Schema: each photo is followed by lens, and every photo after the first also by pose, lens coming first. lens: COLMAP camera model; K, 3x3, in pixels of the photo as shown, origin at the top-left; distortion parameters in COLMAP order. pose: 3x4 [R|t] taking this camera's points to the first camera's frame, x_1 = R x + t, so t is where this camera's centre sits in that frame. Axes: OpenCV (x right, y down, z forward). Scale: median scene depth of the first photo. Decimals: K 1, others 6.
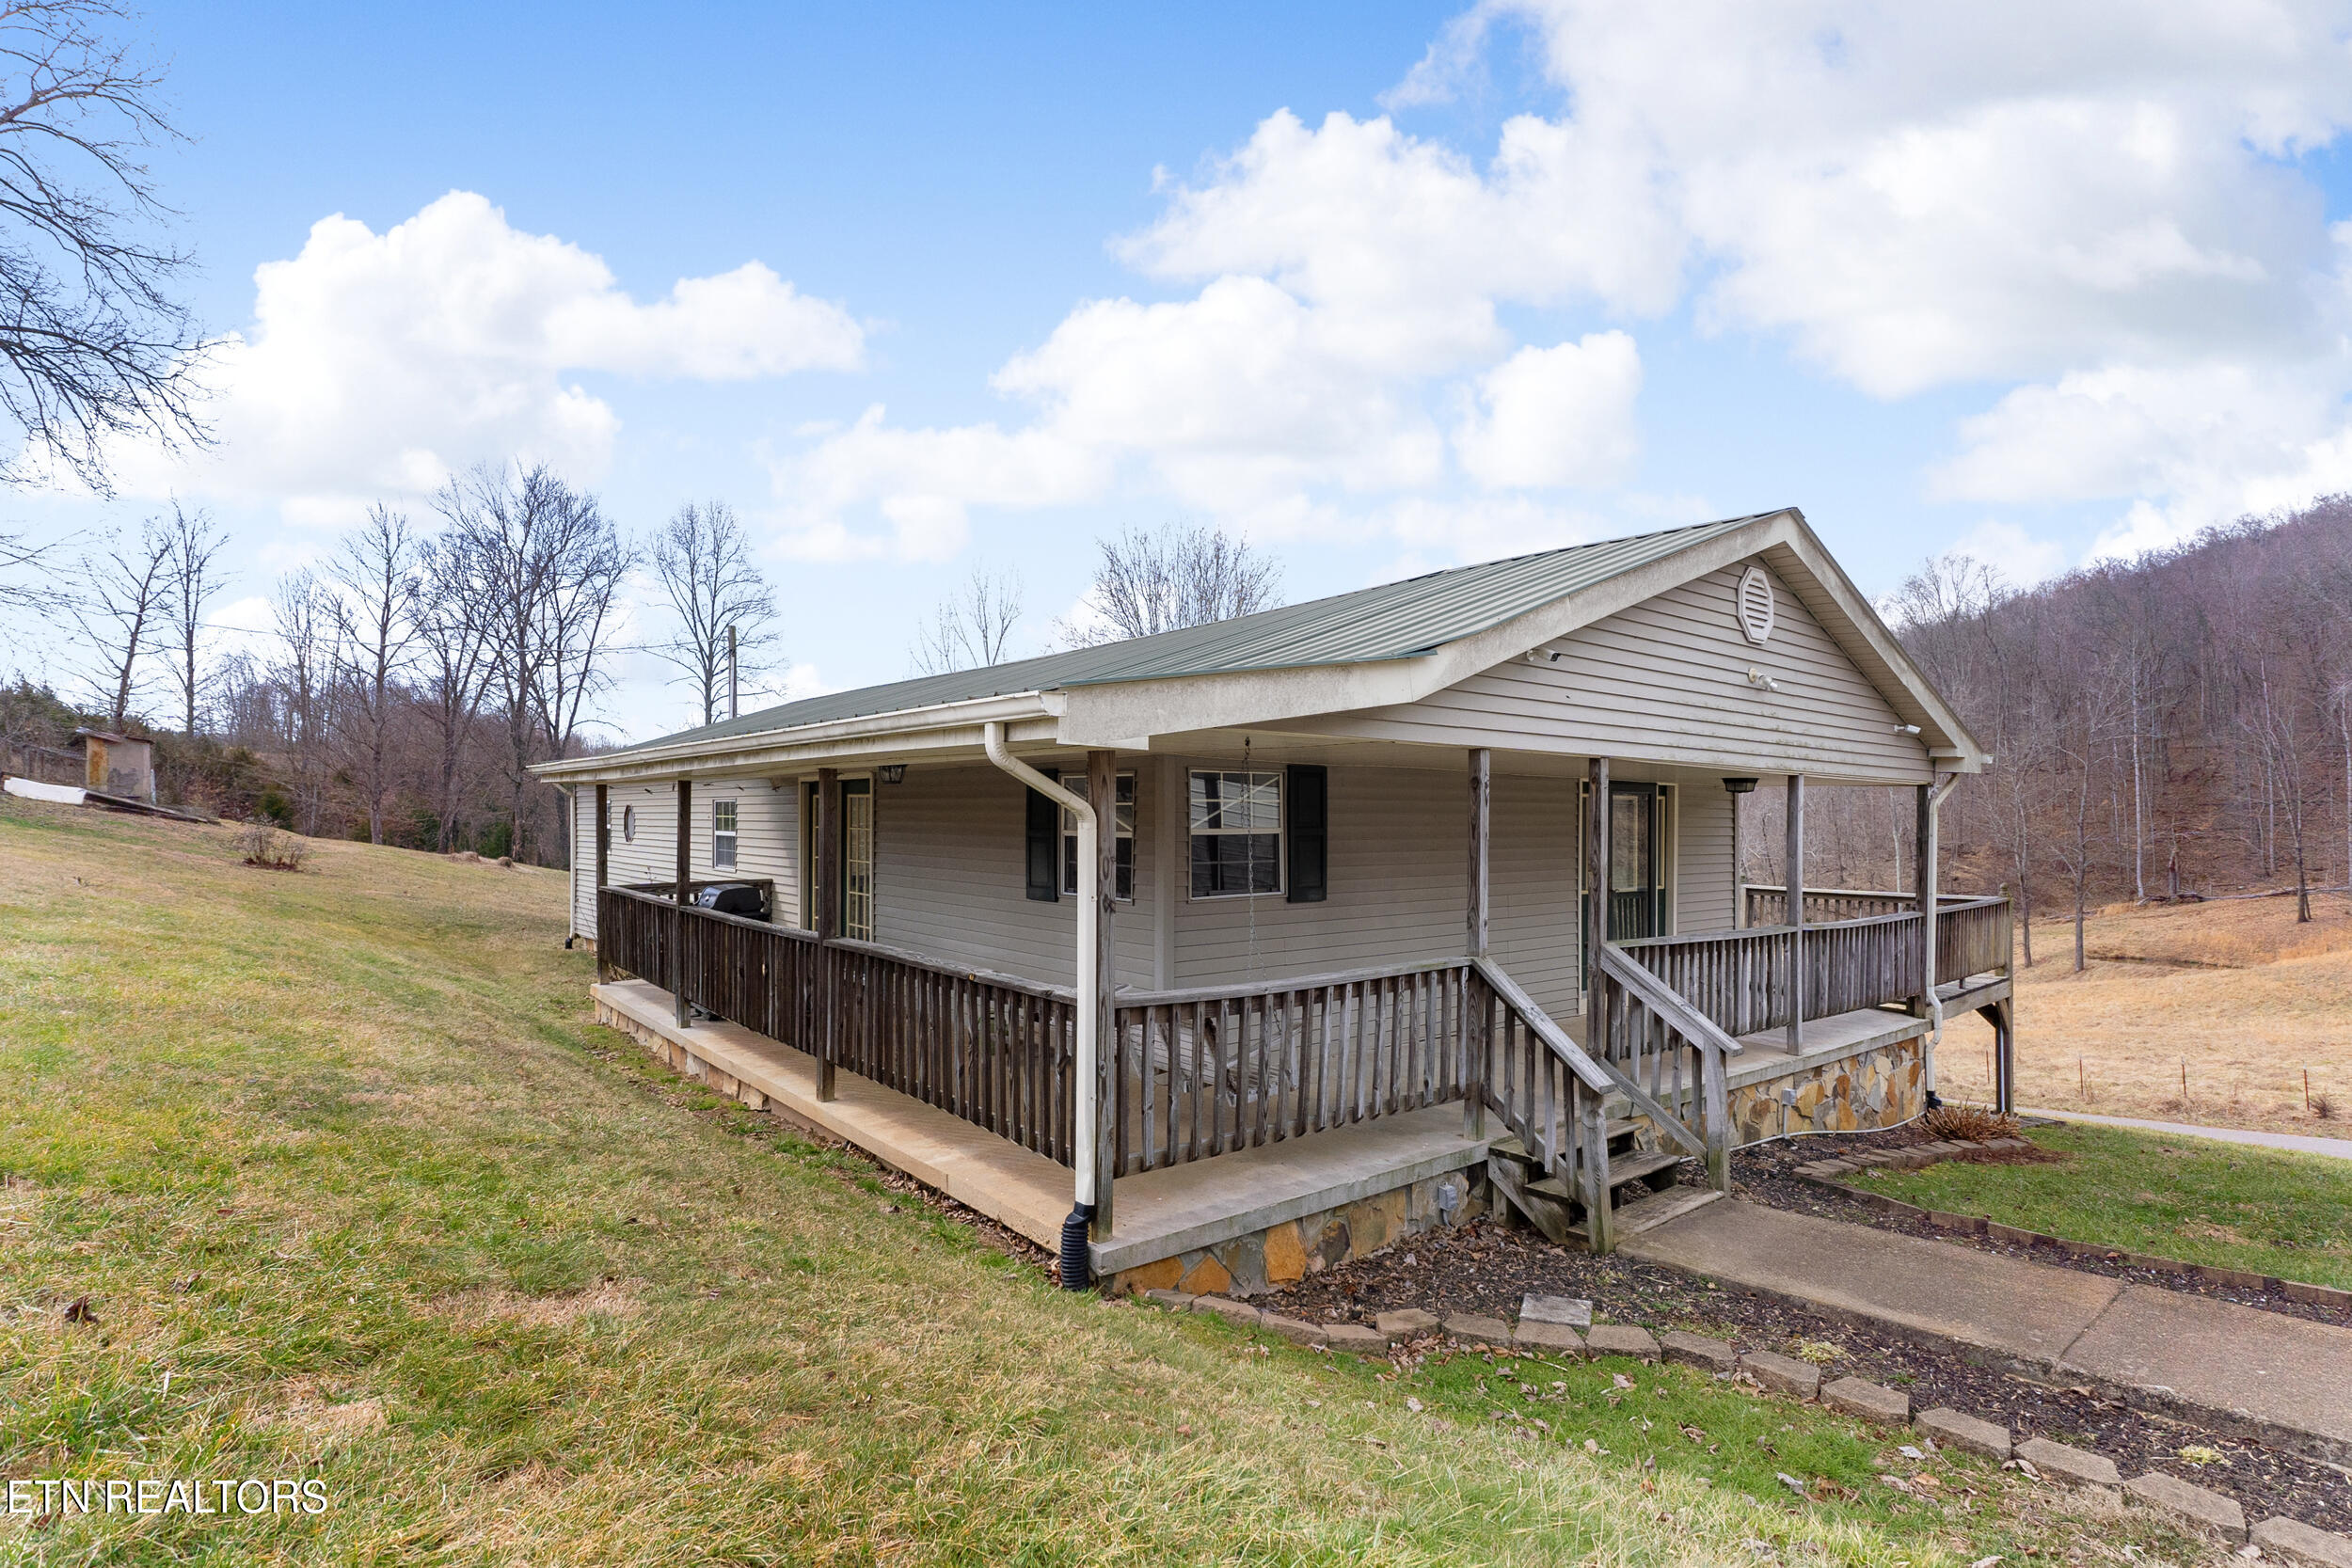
lens RADIAL K [[1126.9, 0, 1190.2], [0, 1126.9, 797.1], [0, 0, 1]] dist [0.001732, -0.001293]
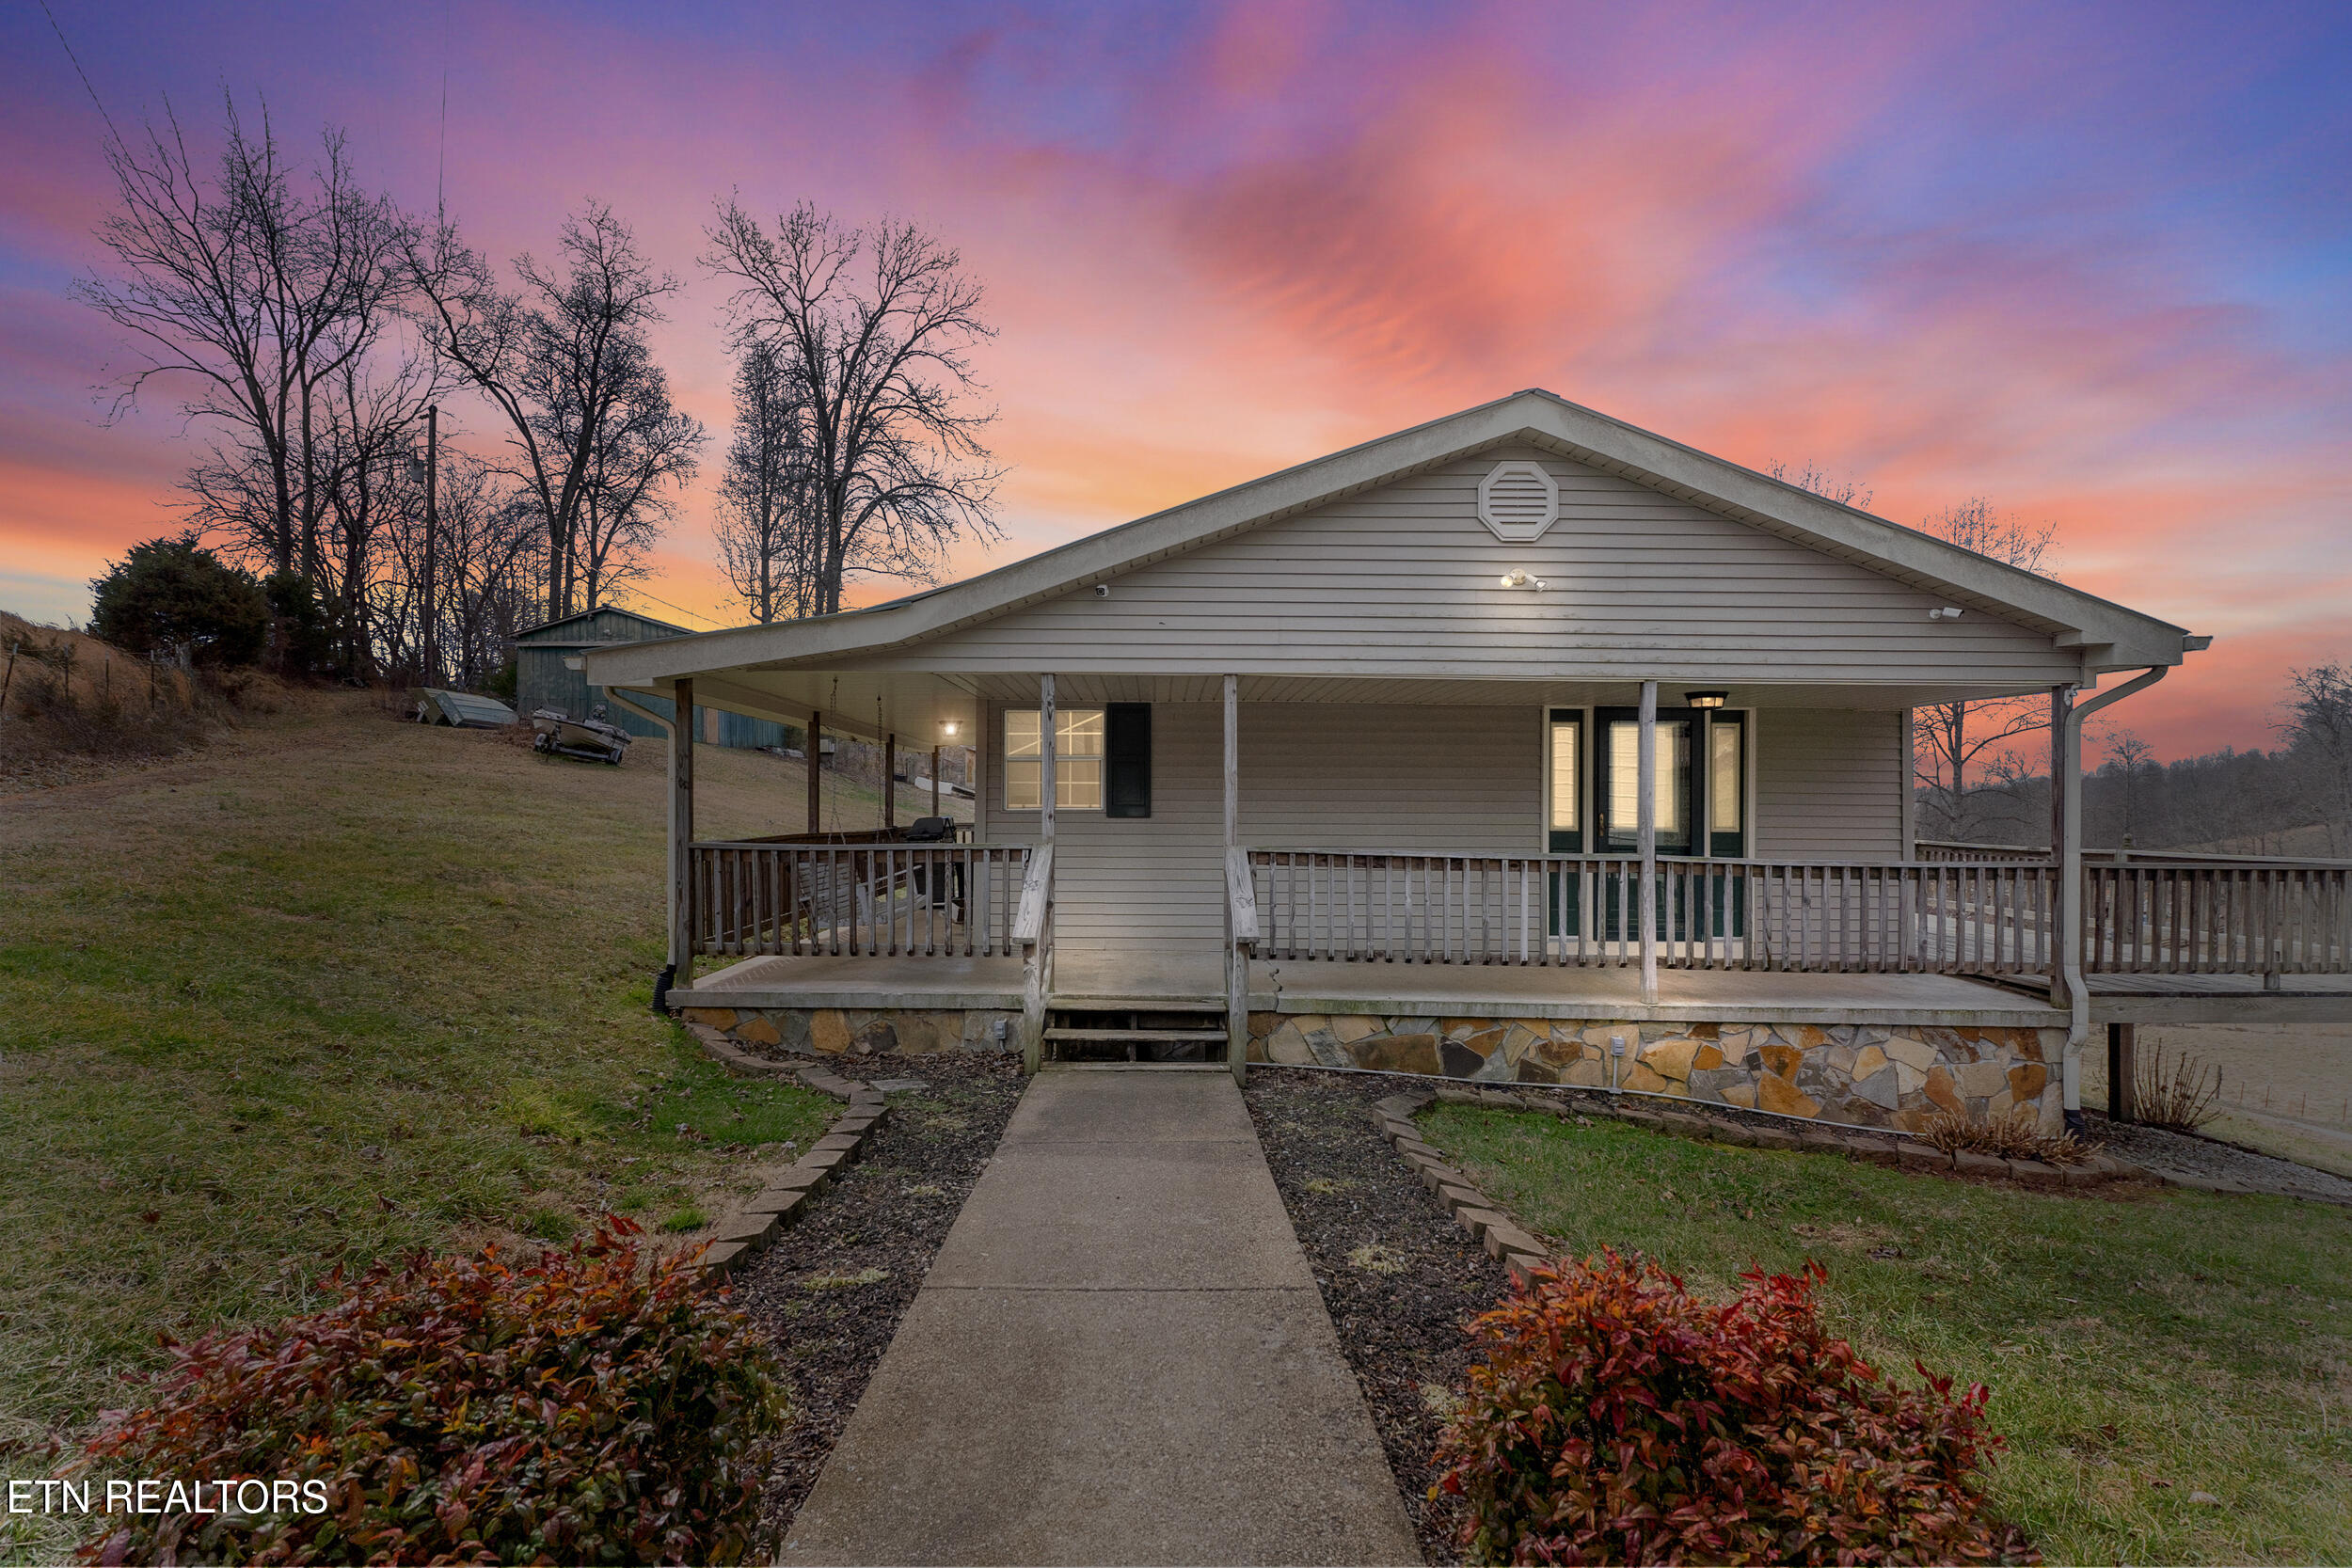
lens RADIAL K [[1126.9, 0, 1179.2], [0, 1126.9, 794.9], [0, 0, 1]] dist [0.001732, -0.001293]
pose [[0.776941, -0.010846, -0.629480, 0.666135], [0.011218, 0.999931, -0.003383, 0.055207], [0.629474, -0.004432, 0.777009, 0.077857]]
